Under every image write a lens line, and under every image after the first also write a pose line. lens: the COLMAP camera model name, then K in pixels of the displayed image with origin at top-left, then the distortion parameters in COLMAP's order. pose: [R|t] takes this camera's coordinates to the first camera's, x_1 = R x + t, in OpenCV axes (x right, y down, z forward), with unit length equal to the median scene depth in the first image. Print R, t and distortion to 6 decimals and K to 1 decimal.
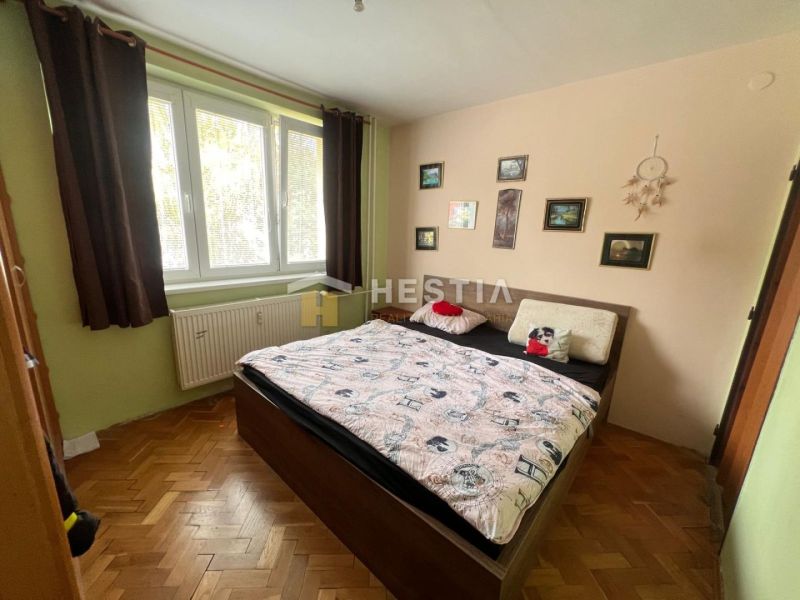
lens RADIAL K [[319.6, 0, 400.0], [0, 319.6, 300.0], [0, 0, 1]] dist [0.001296, 0.000774]
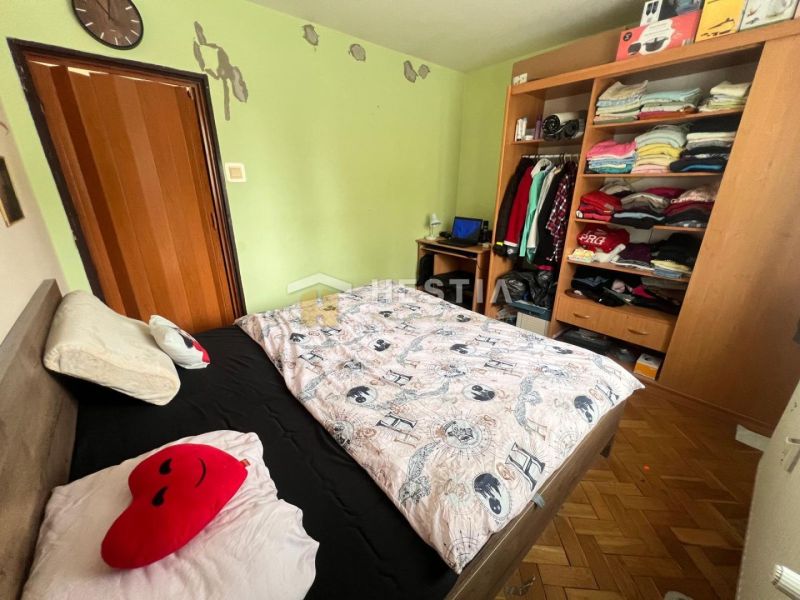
lens RADIAL K [[319.6, 0, 400.0], [0, 319.6, 300.0], [0, 0, 1]] dist [0.001296, 0.000774]
pose [[-0.989827, -0.088244, 0.111606, -0.053819], [-0.013374, 0.838659, 0.544493, -0.337249], [-0.141647, 0.537461, -0.831307, 1.604938]]
